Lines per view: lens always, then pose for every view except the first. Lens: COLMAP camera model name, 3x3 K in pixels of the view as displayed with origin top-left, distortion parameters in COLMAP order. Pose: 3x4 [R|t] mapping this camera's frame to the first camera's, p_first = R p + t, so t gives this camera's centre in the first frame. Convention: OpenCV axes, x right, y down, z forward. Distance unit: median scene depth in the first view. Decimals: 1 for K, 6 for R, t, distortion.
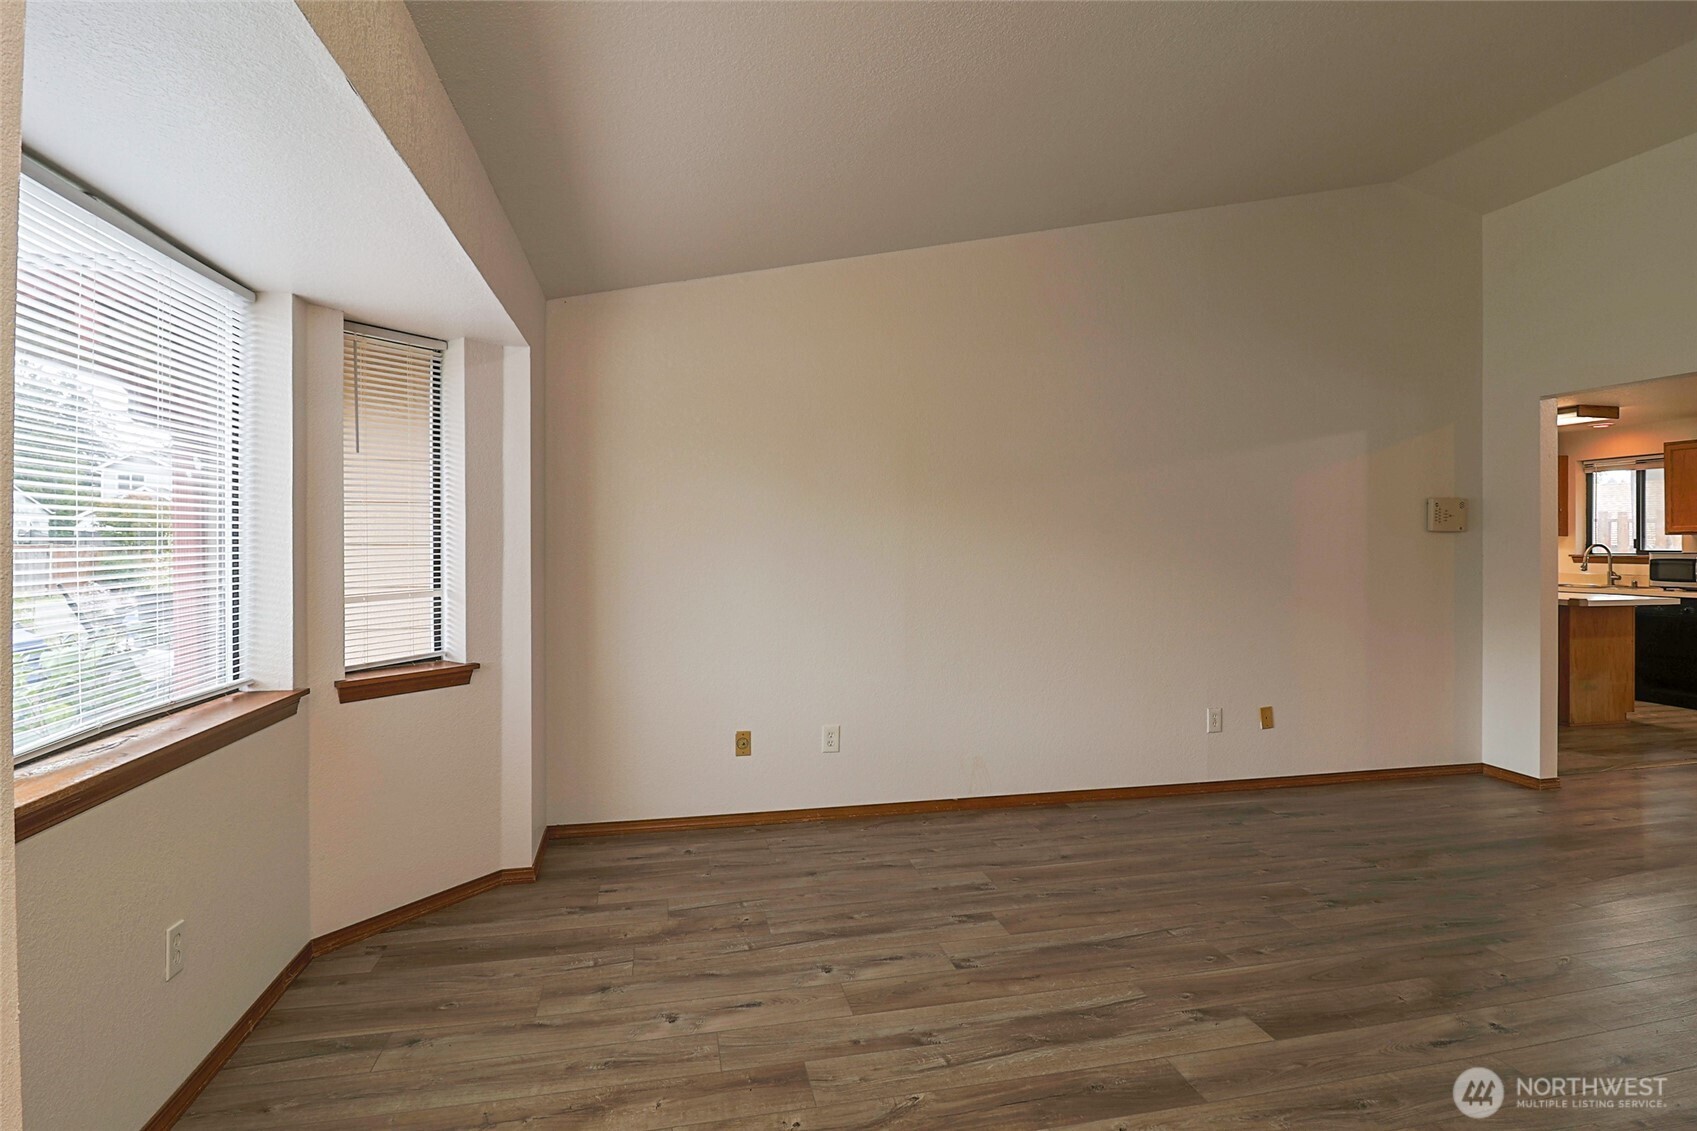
lens RADIAL K [[867.2, 0, 856.4], [0, 867.2, 553.3], [0, 0, 1]] dist [-0.001369, -0.000218]
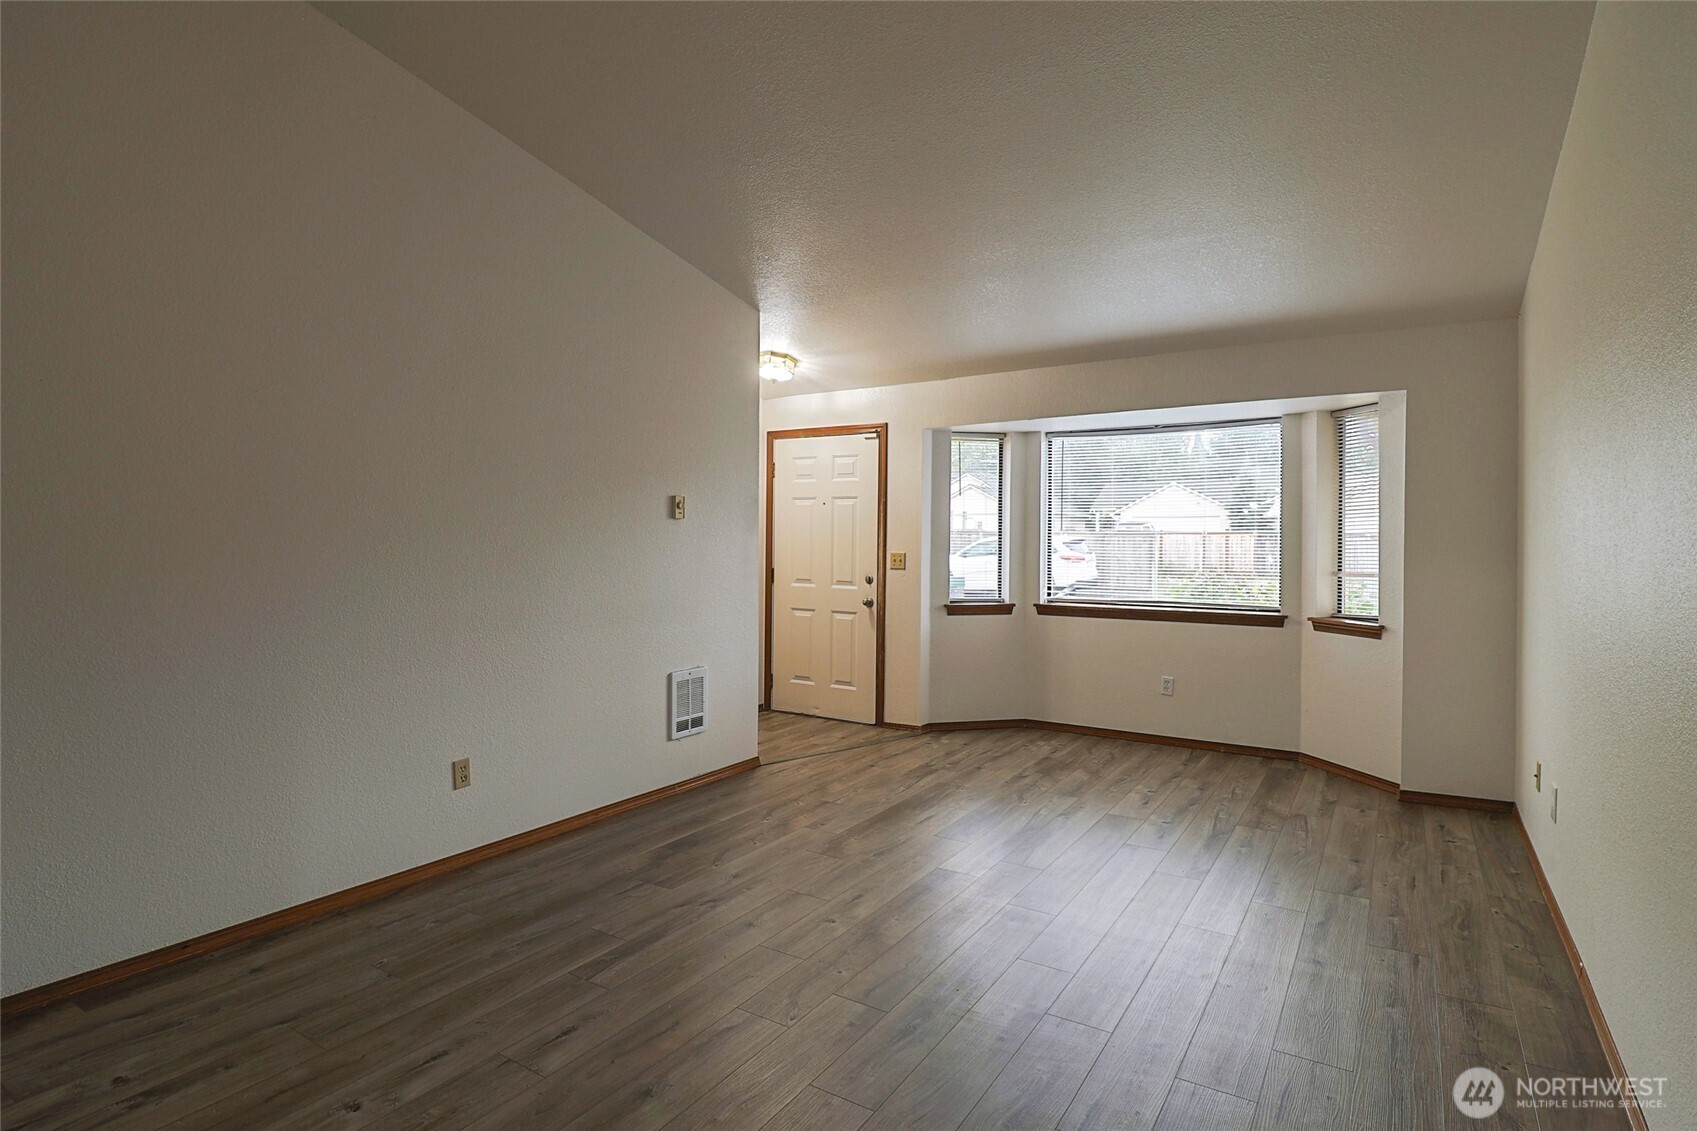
lens RADIAL K [[867.2, 0, 850.6], [0, 867.2, 558.5], [0, 0, 1]] dist [-0.001369, -0.000218]
pose [[-0.714770, 0.008526, -0.699308, 1.185295], [-0.012646, 0.999605, 0.025112, -0.008183], [0.699245, 0.026793, -0.714380, 1.415855]]
